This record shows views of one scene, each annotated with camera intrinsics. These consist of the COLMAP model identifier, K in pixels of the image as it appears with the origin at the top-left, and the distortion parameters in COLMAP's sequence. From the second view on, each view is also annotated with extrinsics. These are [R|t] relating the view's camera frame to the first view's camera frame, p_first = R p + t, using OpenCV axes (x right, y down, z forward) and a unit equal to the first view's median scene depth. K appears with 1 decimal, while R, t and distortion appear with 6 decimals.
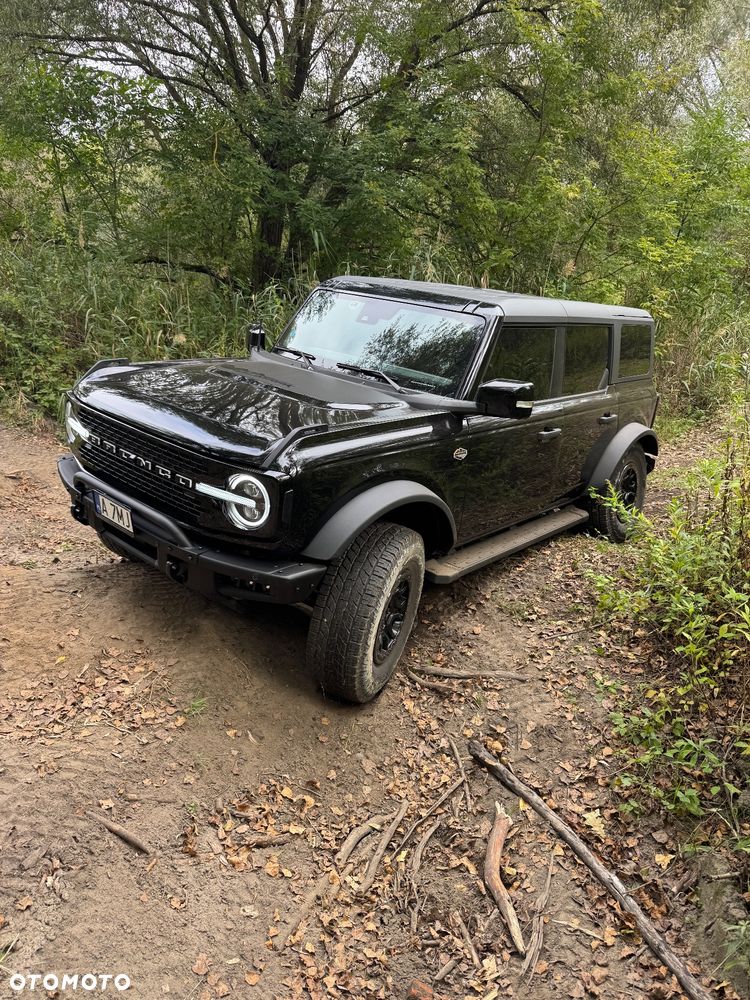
lens RADIAL K [[695.4, 0, 375.8], [0, 695.4, 495.6], [0, 0, 1]] dist [0.046791, -0.056060]
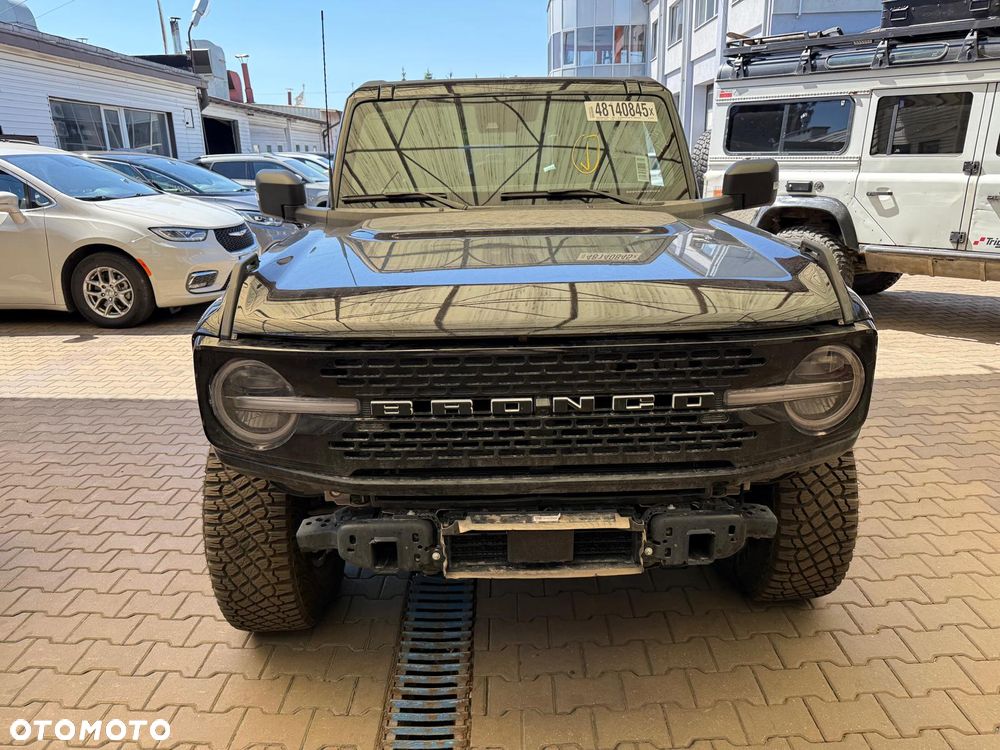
lens RADIAL K [[695.4, 0, 500.0], [0, 695.4, 375.0], [0, 0, 1]] dist [0.046791, -0.056060]
pose [[0.747084, -0.333097, 0.575249, -0.695927], [0.317217, 0.939145, 0.131836, -0.159518], [-0.584156, 0.083987, 0.807284, 0.643678]]
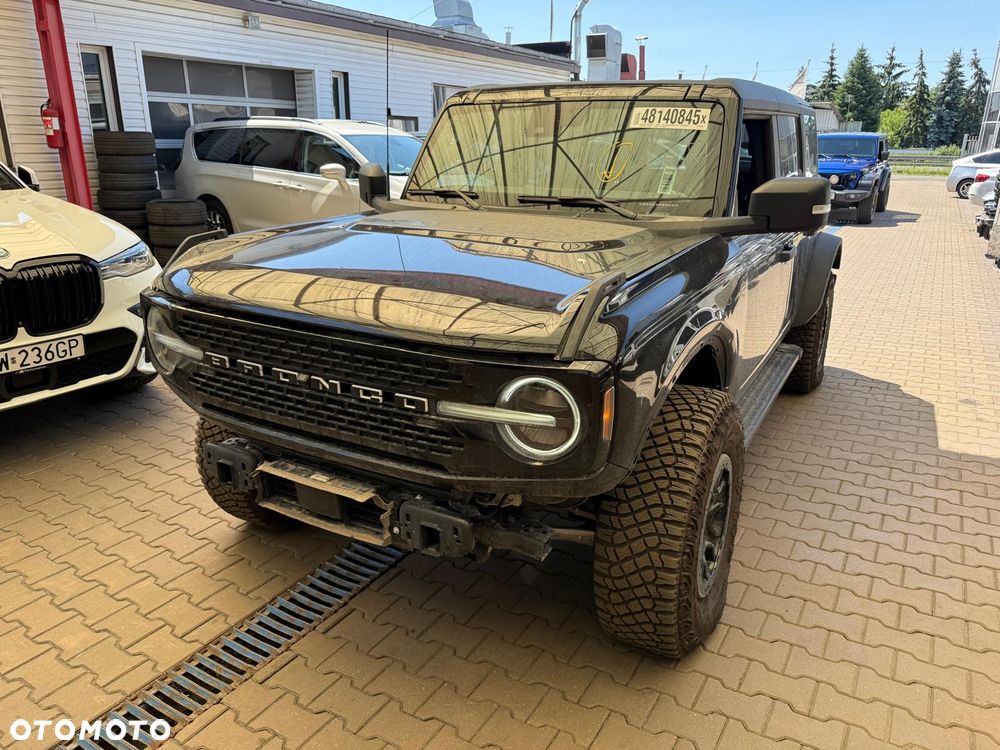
lens RADIAL K [[709.9, 0, 502.1], [0, 709.9, 376.4], [0, 0, 1]] dist [-0.017831, -0.001316]
pose [[0.975107, -0.174247, 0.137129, -0.278618], [0.171304, 0.984663, 0.033074, -0.049701], [-0.140789, -0.008760, 0.990001, 0.384165]]
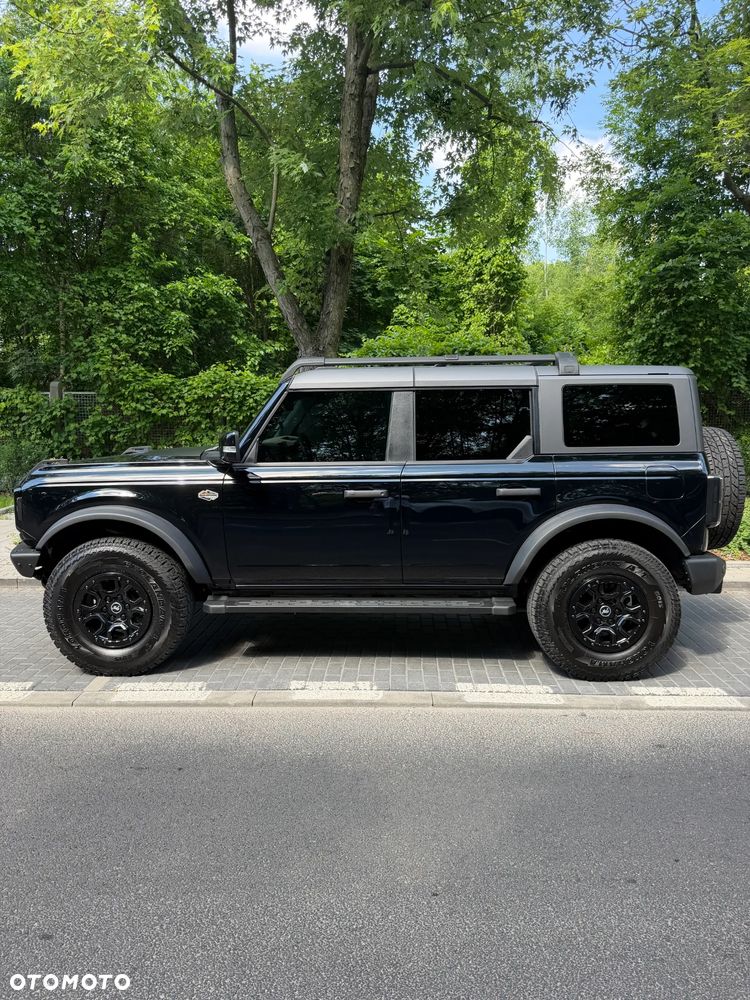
lens RADIAL K [[695.4, 0, 375.8], [0, 695.4, 495.6], [0, 0, 1]] dist [0.046791, -0.056060]
pose [[0.610907, -0.032800, -0.791023, 1.514675], [-0.170175, 0.970347, -0.171663, 0.117327], [0.773197, 0.239482, 0.587210, 0.631906]]
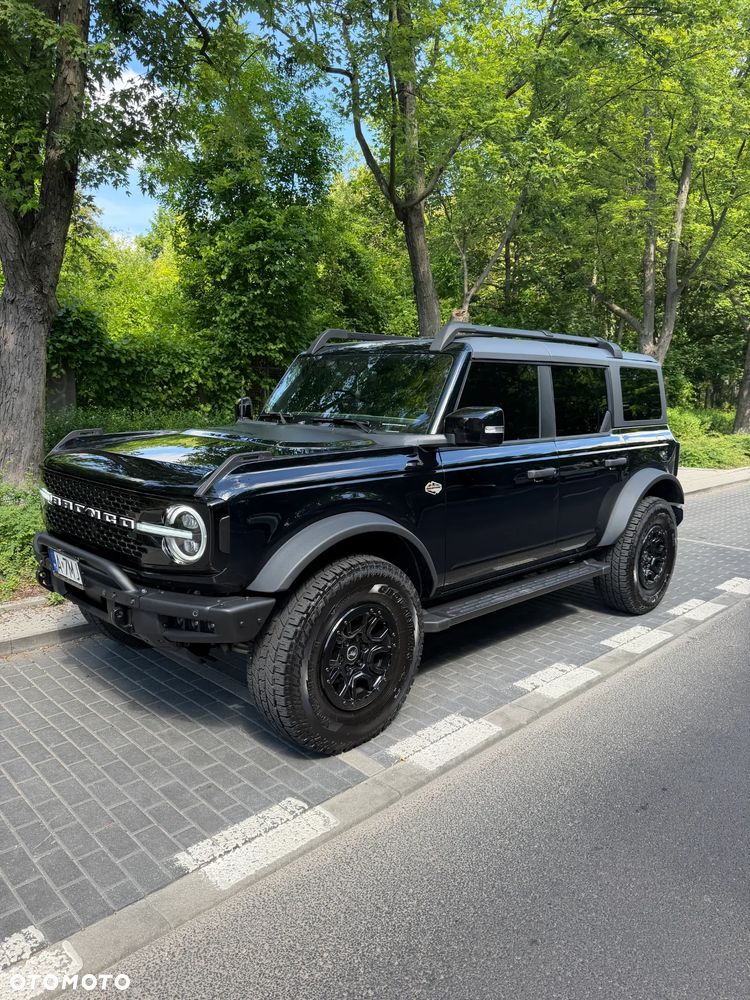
lens RADIAL K [[695.4, 0, 375.8], [0, 695.4, 495.6], [0, 0, 1]] dist [0.046791, -0.056060]
pose [[0.992191, -0.087012, -0.089369, 0.155390], [0.070009, 0.981475, -0.178339, 0.137890], [0.103231, 0.170690, 0.979902, 0.081491]]
